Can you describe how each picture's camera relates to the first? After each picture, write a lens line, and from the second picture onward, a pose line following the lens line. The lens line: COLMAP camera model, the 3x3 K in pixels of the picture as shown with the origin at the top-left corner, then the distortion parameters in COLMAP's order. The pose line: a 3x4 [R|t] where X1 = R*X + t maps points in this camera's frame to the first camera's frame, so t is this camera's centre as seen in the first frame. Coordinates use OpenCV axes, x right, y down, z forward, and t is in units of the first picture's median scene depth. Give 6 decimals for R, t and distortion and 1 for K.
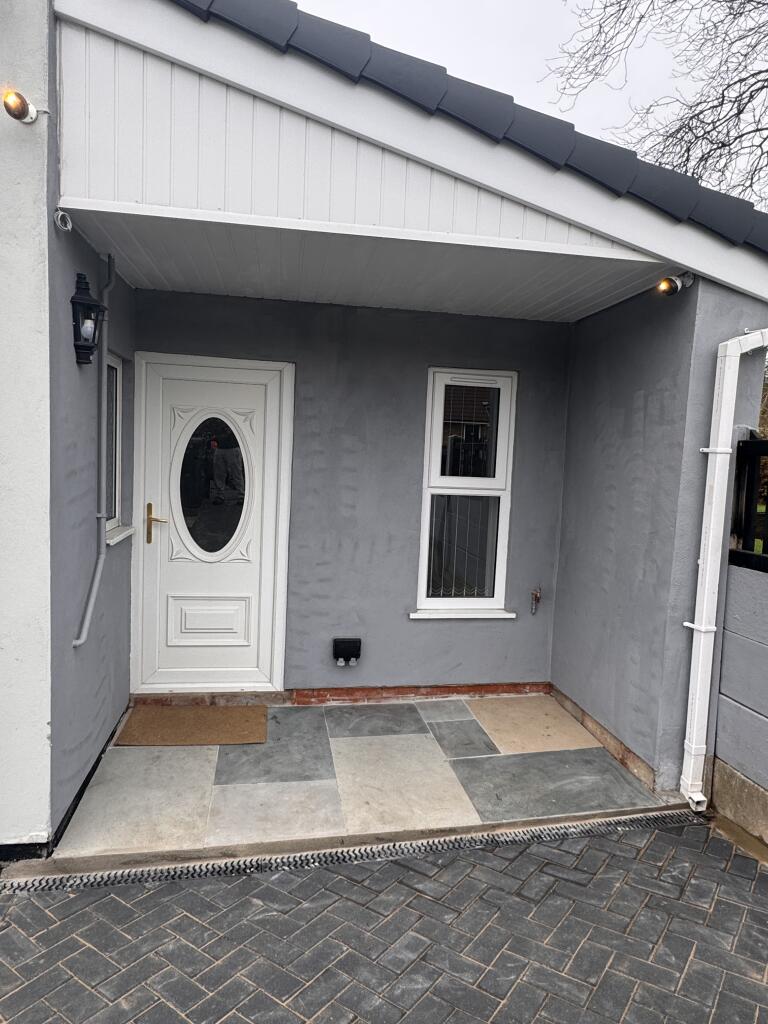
lens RADIAL K [[651.4, 0, 383.4], [0, 651.4, 511.3], [0, 0, 1]] dist [-0.007645, 0.004558]
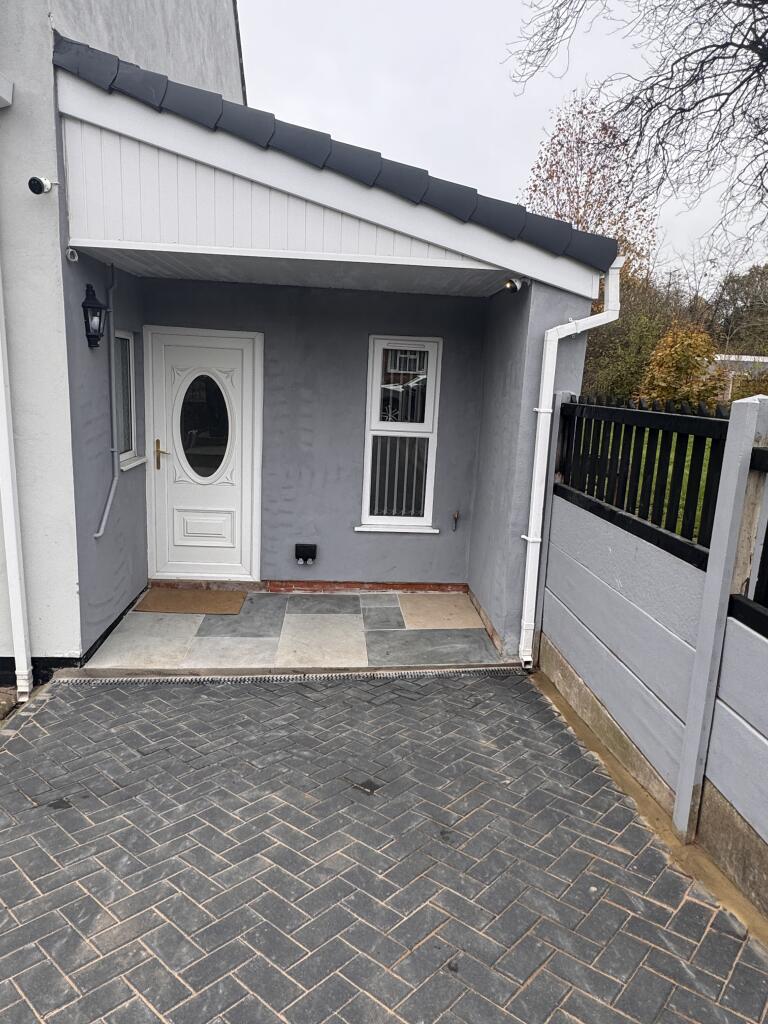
lens RADIAL K [[651.4, 0, 391.1], [0, 651.4, 512.4], [0, 0, 1]] dist [-0.007645, 0.004558]
pose [[0.995748, 0.025883, -0.088412, 0.277689], [-0.015716, 0.993378, 0.113809, -0.027035], [0.090772, -0.111936, 0.989561, -0.346776]]
